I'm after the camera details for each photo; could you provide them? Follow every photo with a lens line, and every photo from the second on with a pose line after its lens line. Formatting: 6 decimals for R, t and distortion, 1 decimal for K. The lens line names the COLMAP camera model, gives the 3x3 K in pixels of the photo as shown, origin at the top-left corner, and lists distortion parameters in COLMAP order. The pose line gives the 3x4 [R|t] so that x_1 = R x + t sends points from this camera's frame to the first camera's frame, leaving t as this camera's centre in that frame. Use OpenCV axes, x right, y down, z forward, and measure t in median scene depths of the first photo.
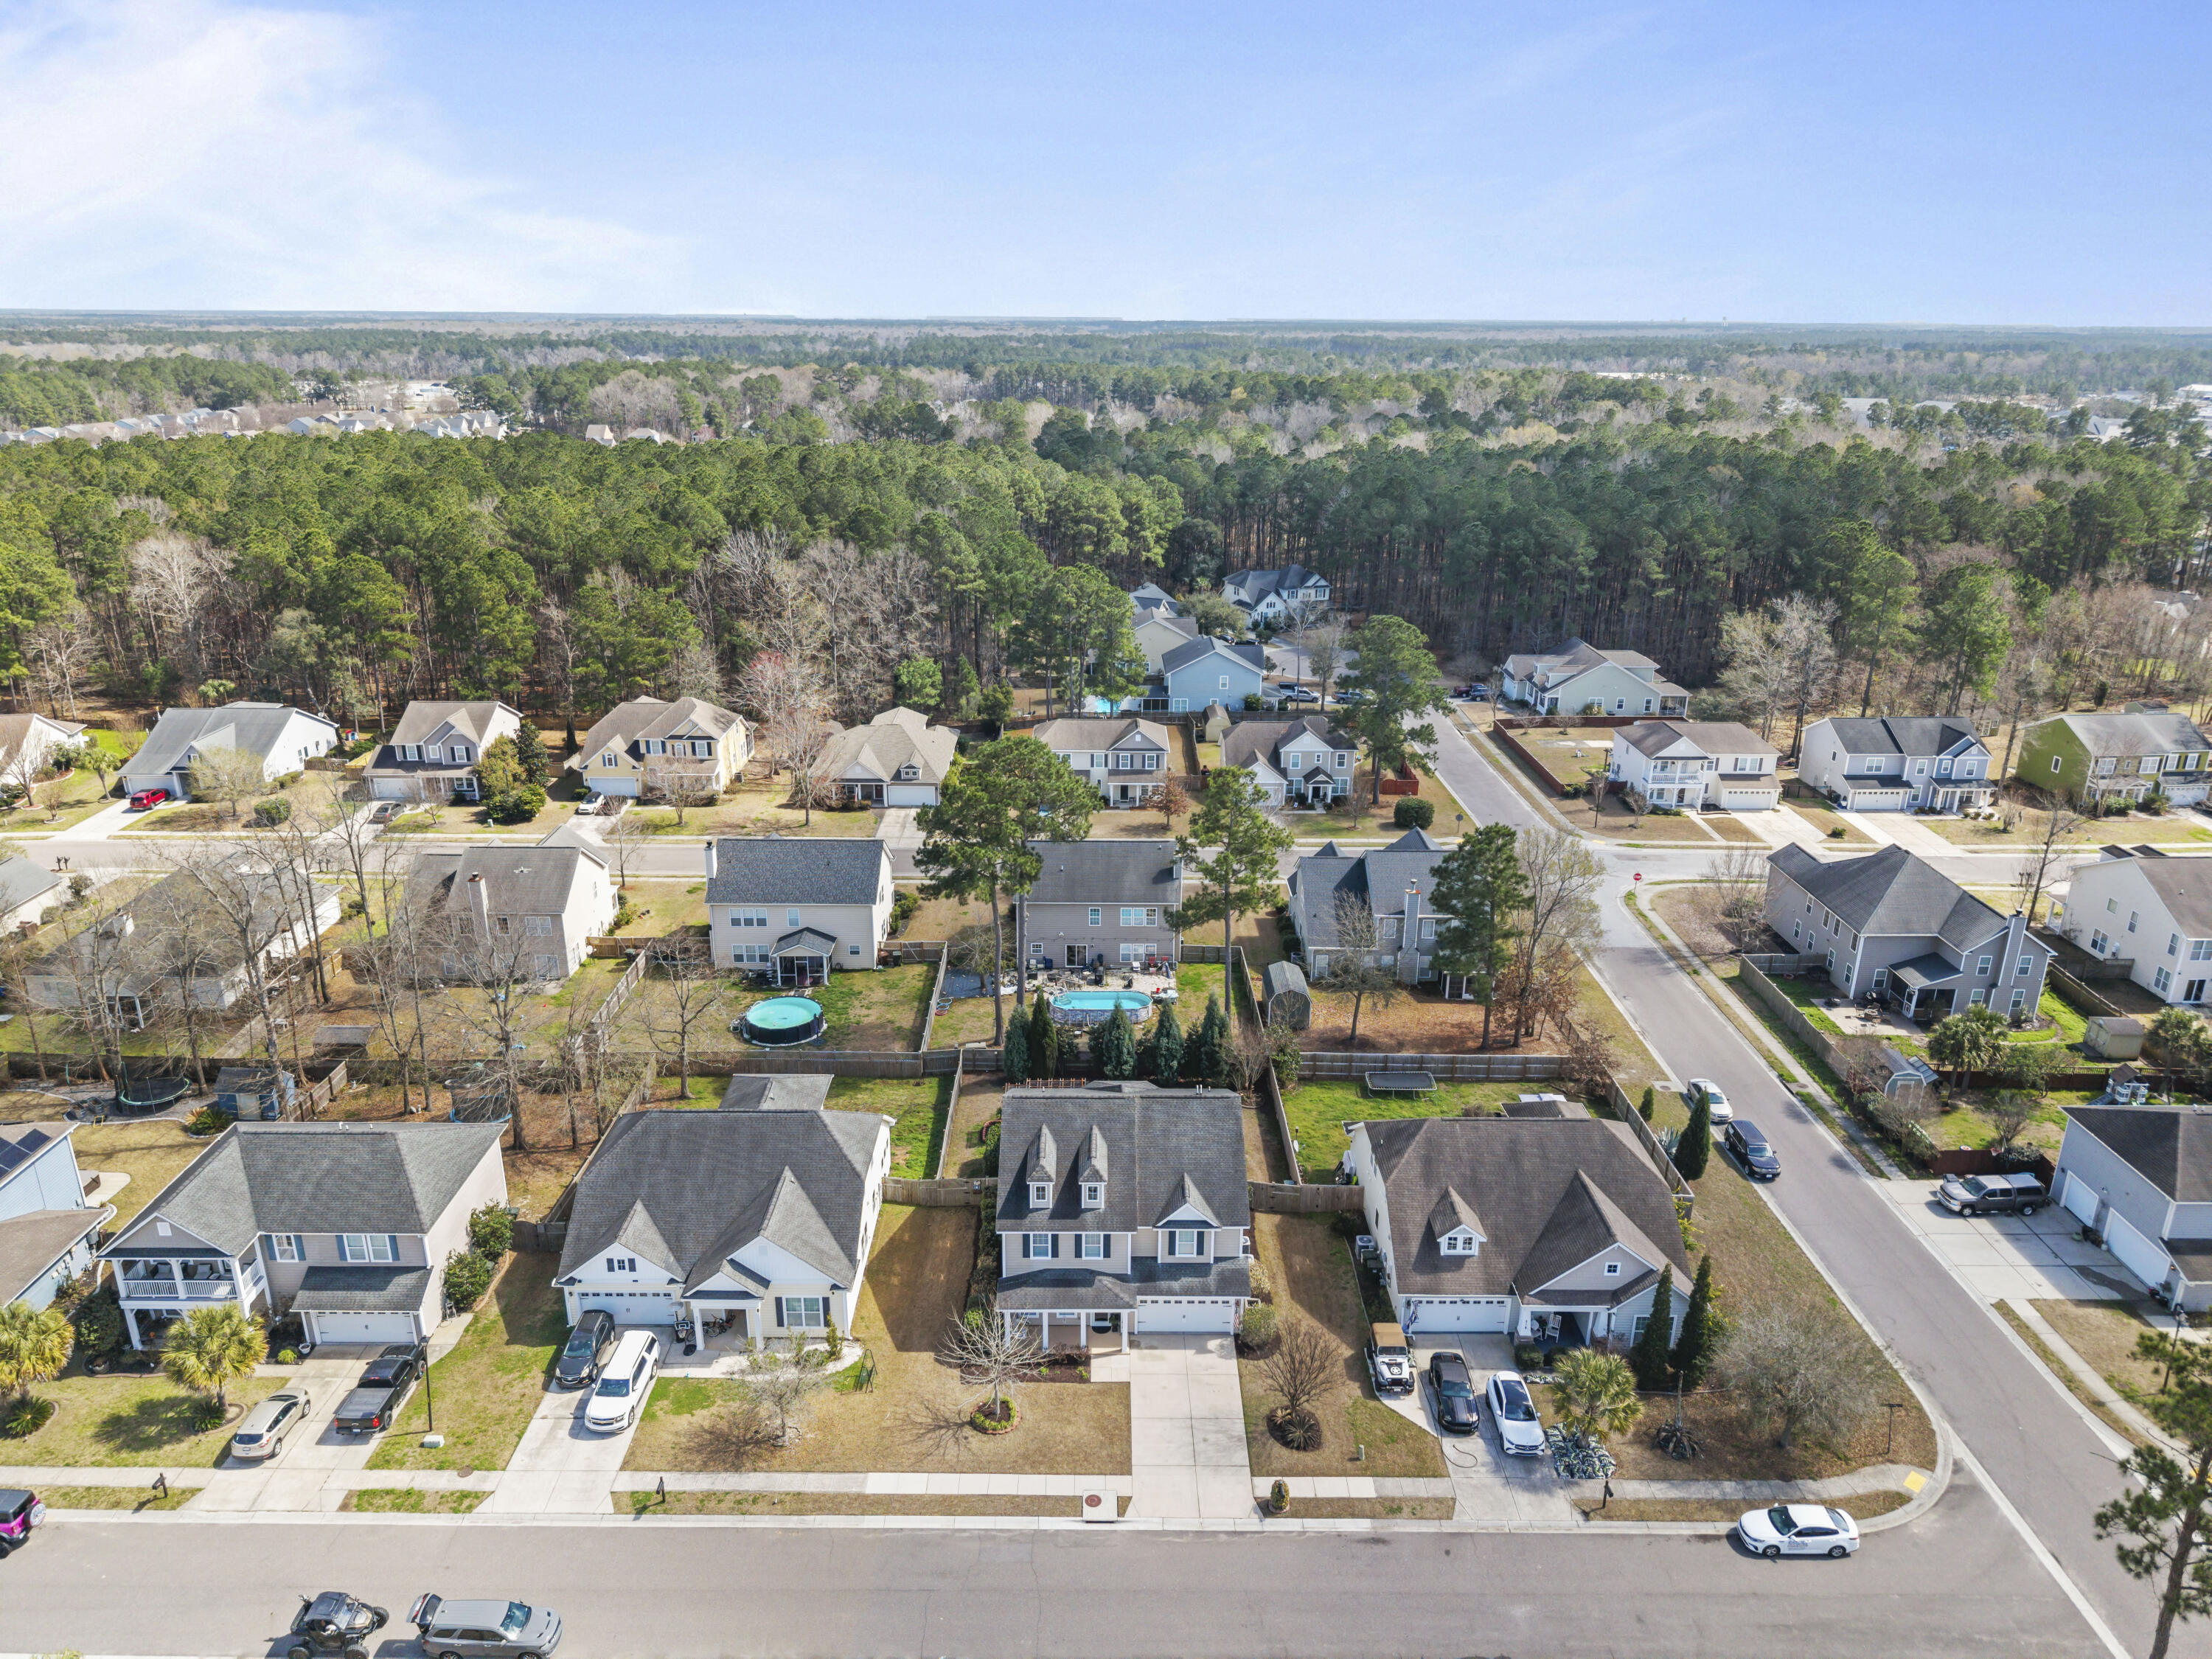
lens RADIAL K [[1536.1, 0, 1106.0], [0, 1536.1, 829.5], [0, 0, 1]] dist [0.005882, 0.000751]
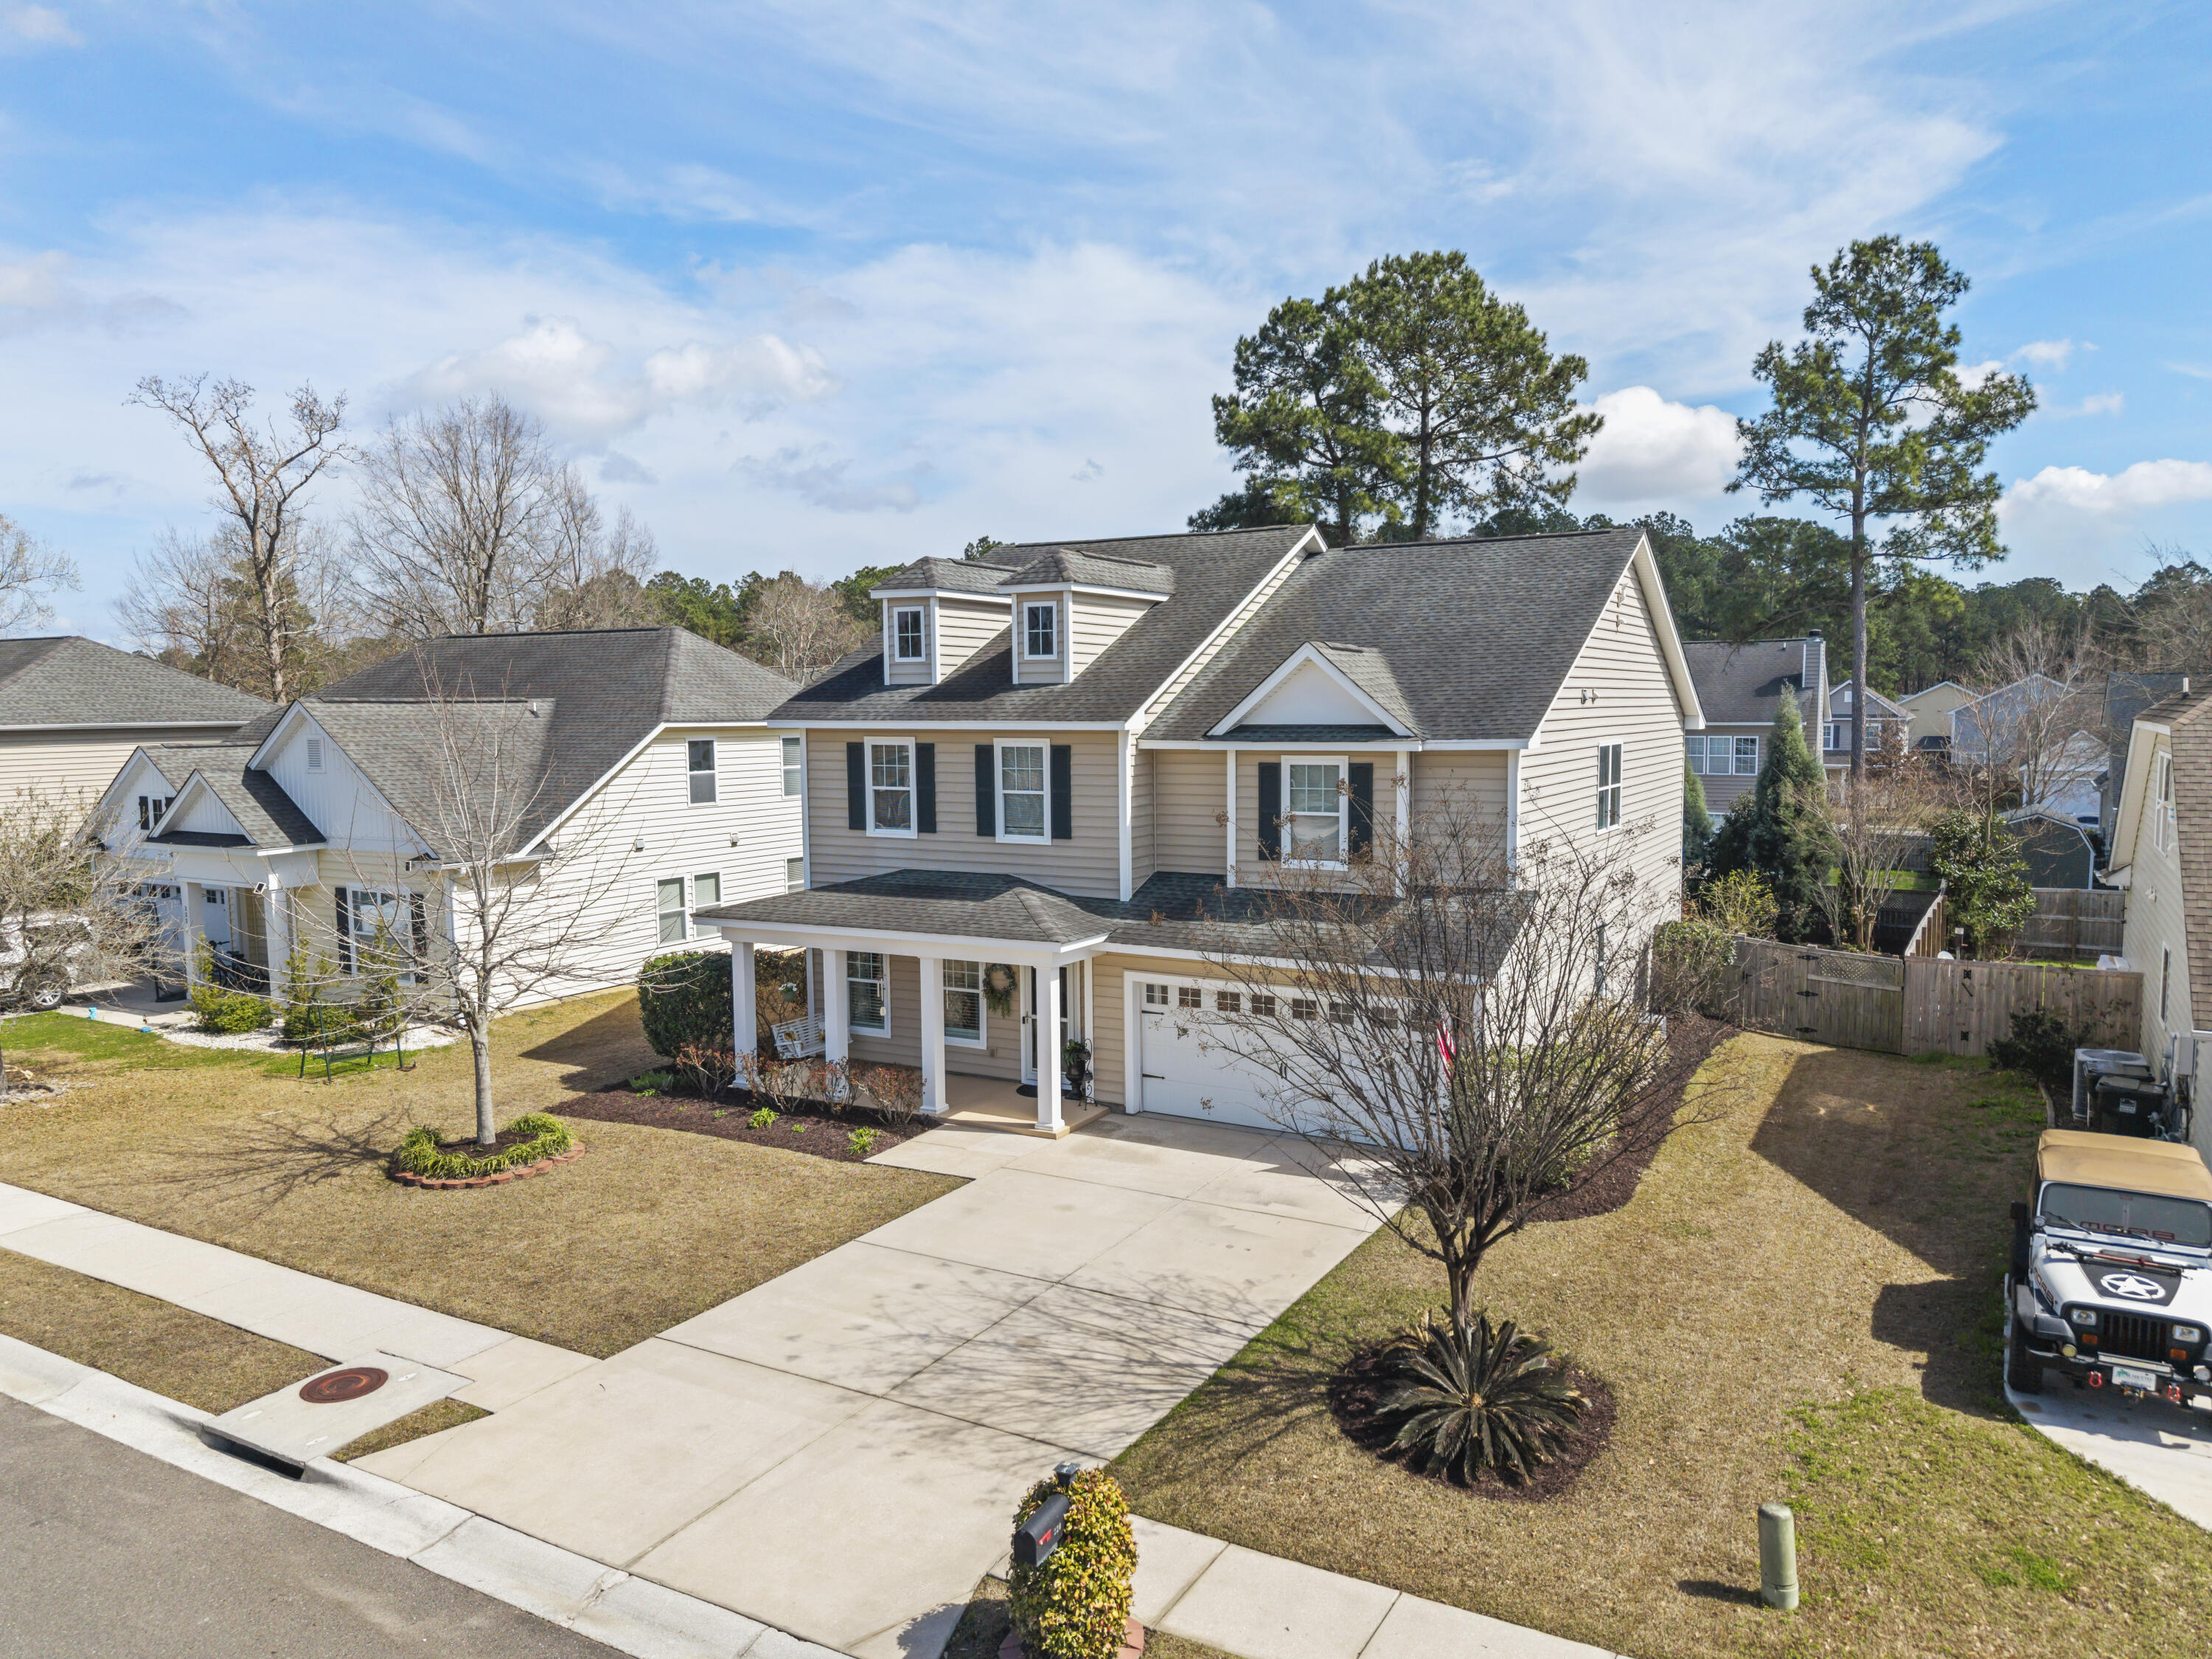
lens RADIAL K [[1536.1, 0, 1106.0], [0, 1536.1, 829.5], [0, 0, 1]] dist [0.005882, 0.000751]
pose [[0.865449, 0.023690, -0.500437, 0.173710], [-0.142155, 0.969439, -0.199950, 0.355187], [0.480407, 0.244186, 0.842367, 0.776231]]
